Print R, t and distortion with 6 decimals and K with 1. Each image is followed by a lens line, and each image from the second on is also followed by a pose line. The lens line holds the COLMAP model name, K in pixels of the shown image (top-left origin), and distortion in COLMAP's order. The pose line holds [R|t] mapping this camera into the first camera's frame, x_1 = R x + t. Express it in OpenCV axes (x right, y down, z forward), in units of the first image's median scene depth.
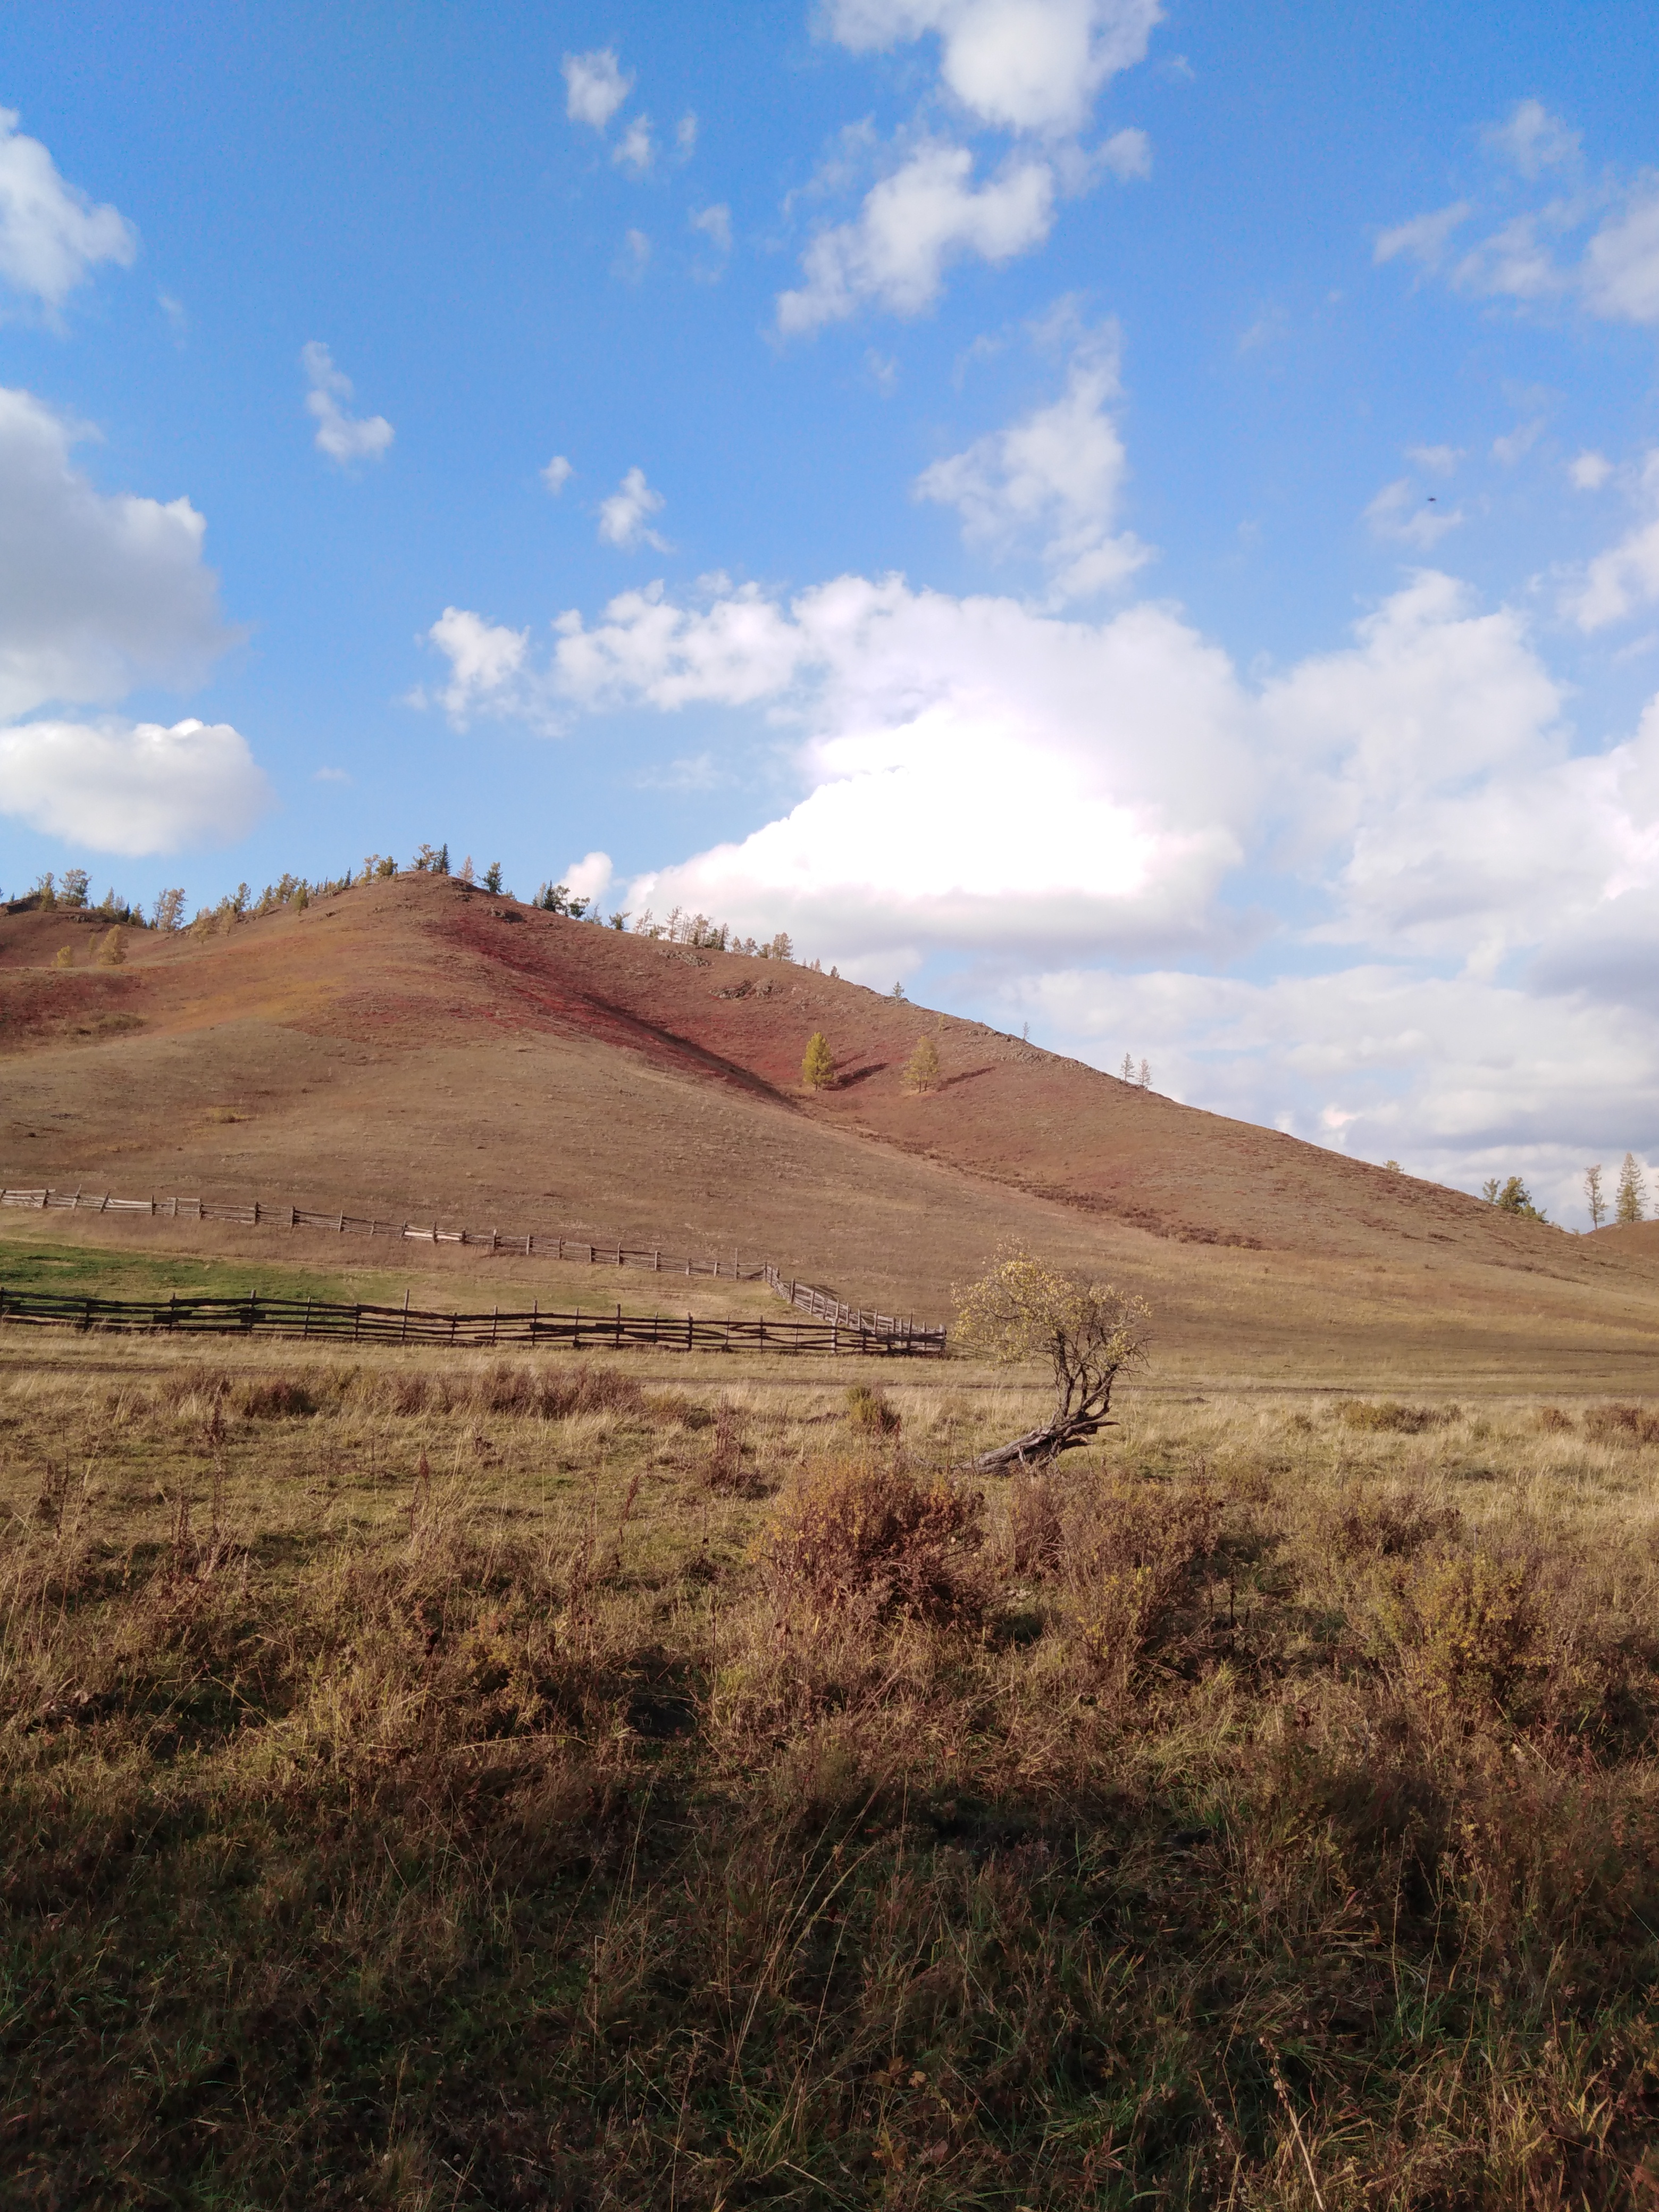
lens RADIAL K [[1669.8, 0, 796.5], [0, 1669.8, 1072.0], [0, 0, 1]] dist [0.017418, 0.001082]
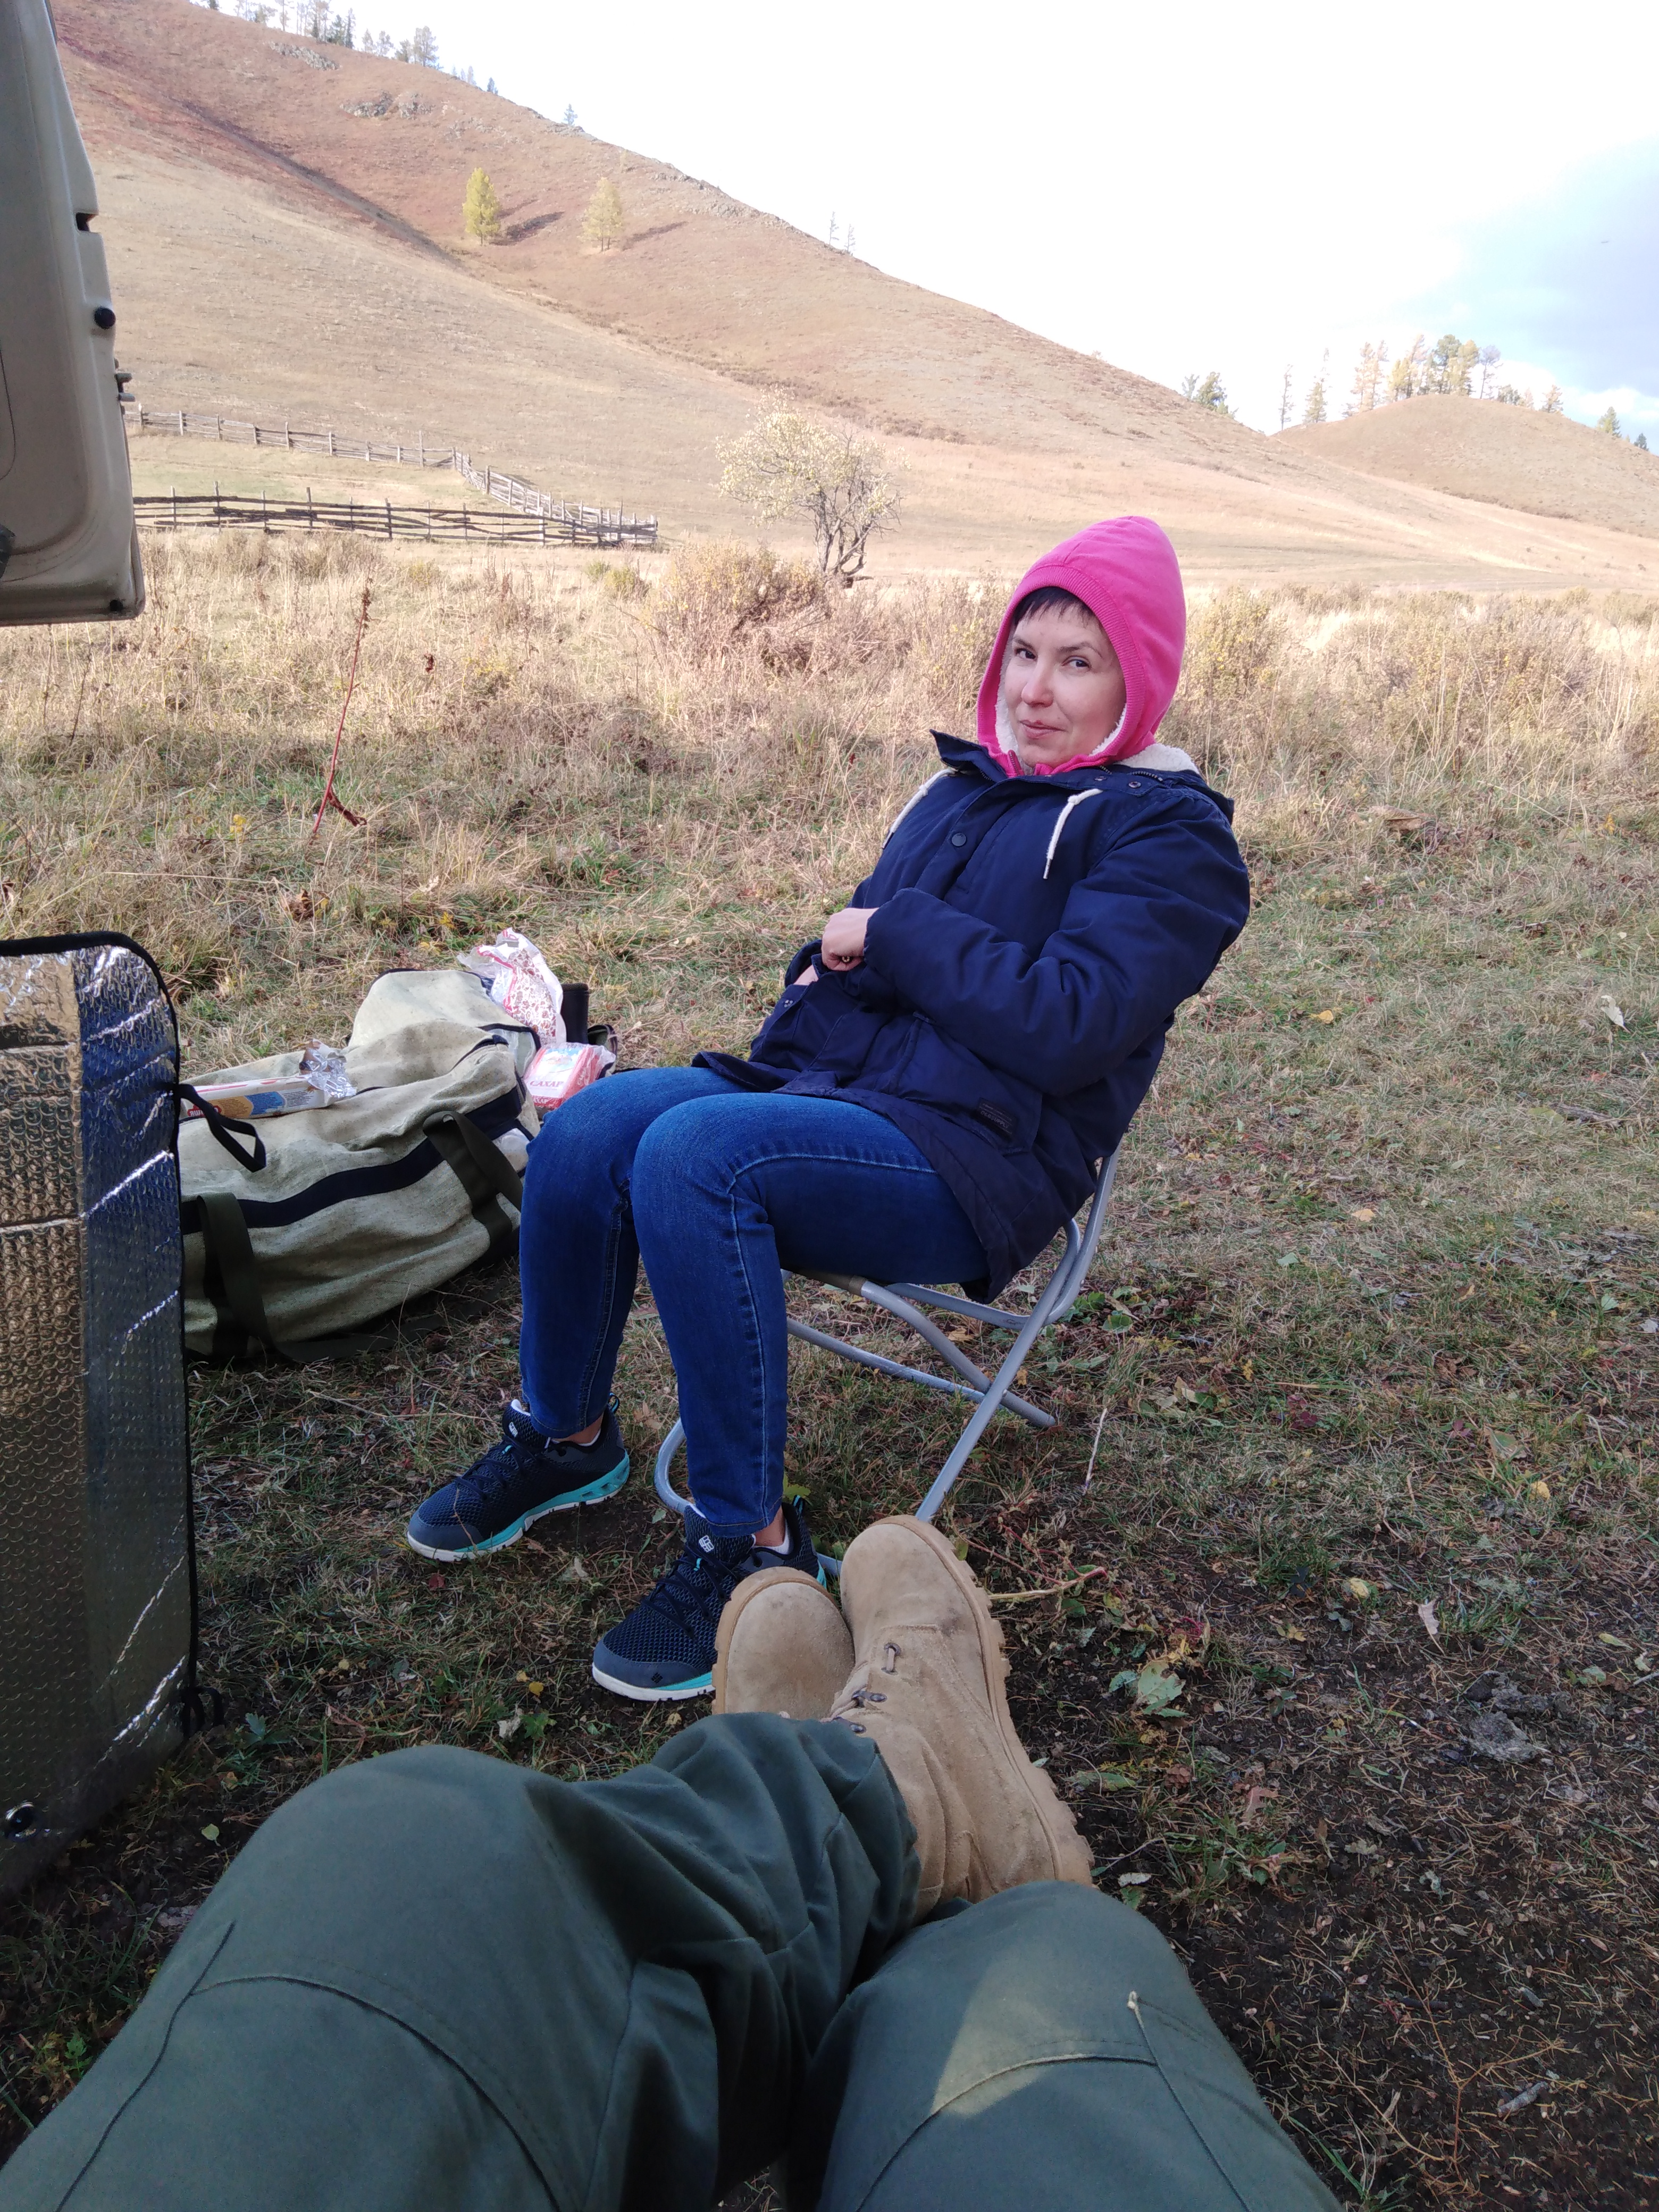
lens RADIAL K [[1669.8, 0, 812.0], [0, 1669.8, 1117.5], [0, 0, 1]] dist [0.017418, 0.001082]
pose [[0.982018, -0.059702, 0.179098, -0.060865], [-0.031031, 0.884728, 0.465074, 0.019003], [-0.186219, -0.462269, 0.866966, -0.087922]]
